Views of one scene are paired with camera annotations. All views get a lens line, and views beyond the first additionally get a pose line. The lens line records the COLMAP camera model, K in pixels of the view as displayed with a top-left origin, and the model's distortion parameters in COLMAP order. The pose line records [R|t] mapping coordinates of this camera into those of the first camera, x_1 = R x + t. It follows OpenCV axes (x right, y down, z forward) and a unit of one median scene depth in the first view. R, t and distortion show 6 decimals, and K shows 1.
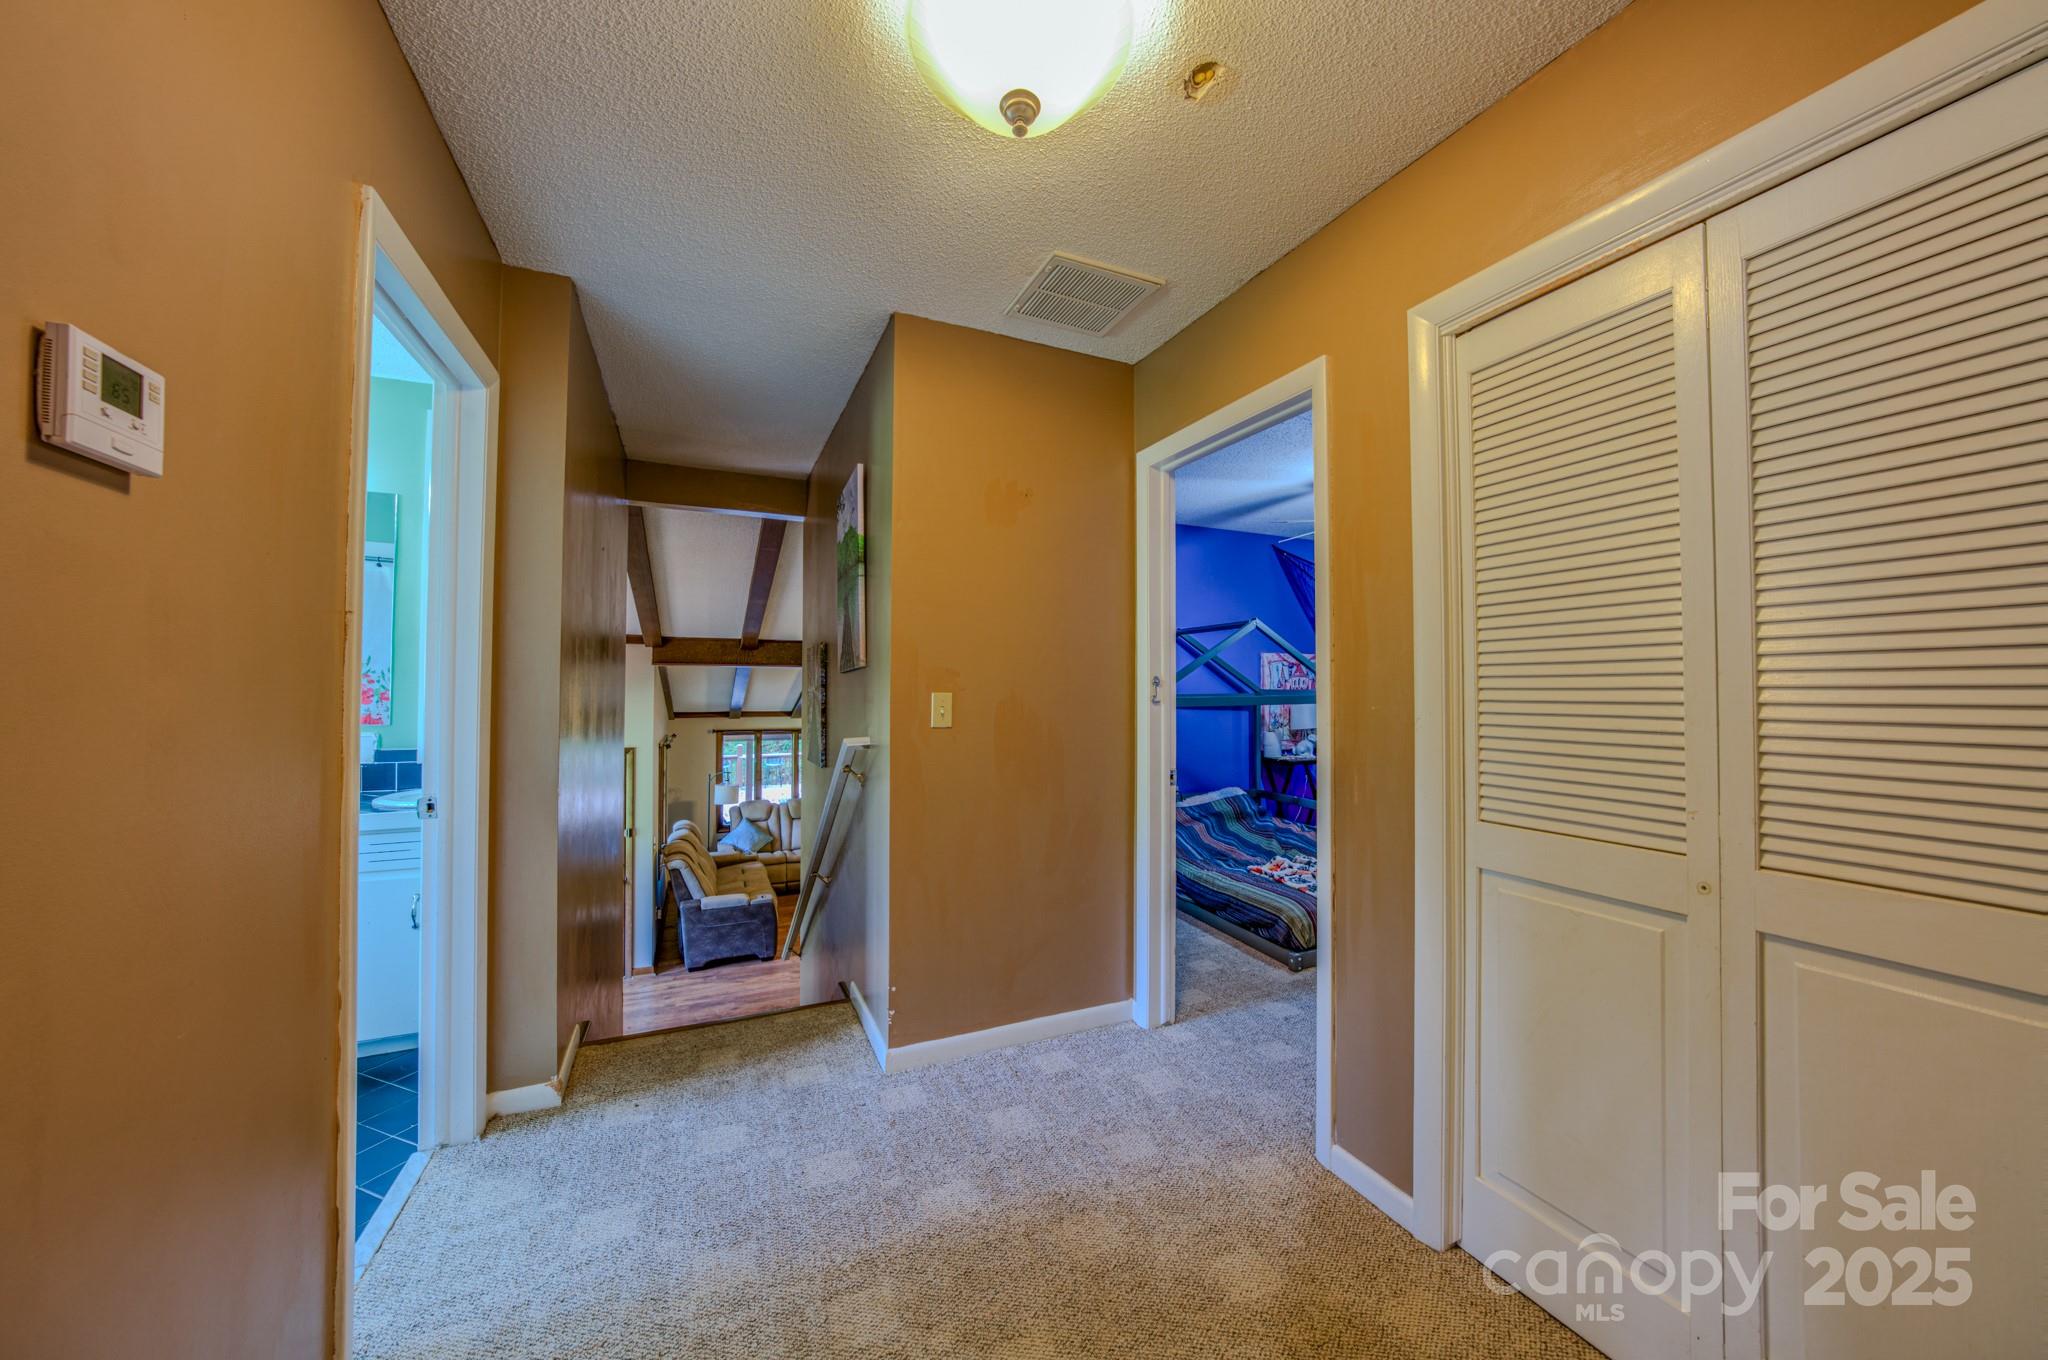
lens RADIAL K [[705.6, 0, 1030.8], [0, 705.6, 680.7], [0, 0, 1]] dist [-0.017426, 0.000108]
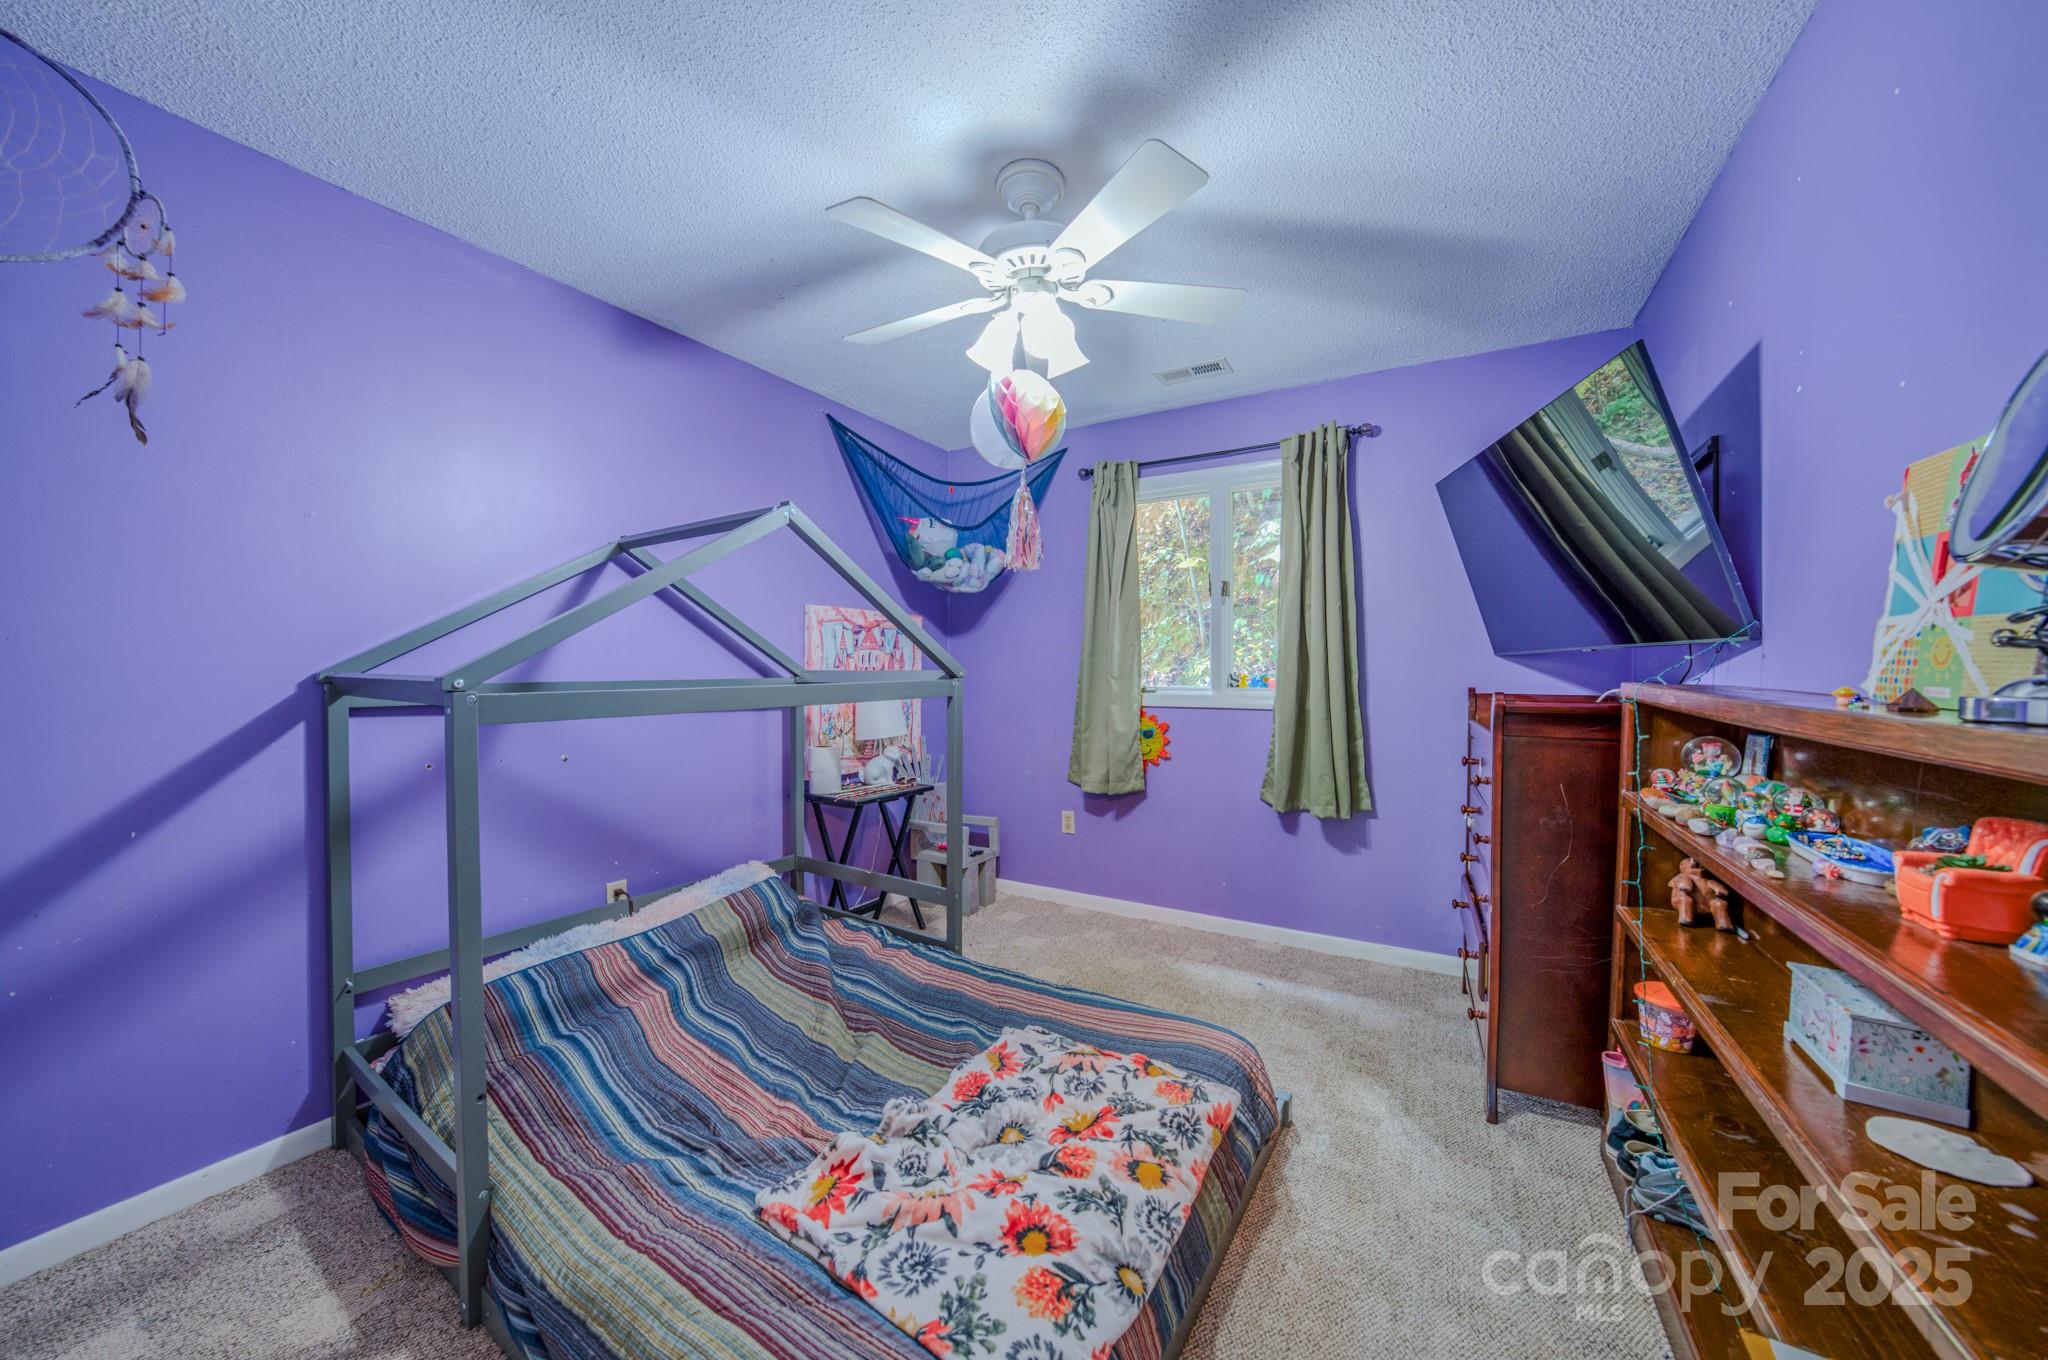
lens RADIAL K [[705.6, 0, 1035.5], [0, 705.6, 676.7], [0, 0, 1]] dist [-0.017426, 0.000108]
pose [[0.812556, -0.003165, 0.582874, 0.162309], [-0.009906, 0.999766, 0.019239, 0.005077], [-0.582799, -0.021407, 0.812335, 0.476741]]
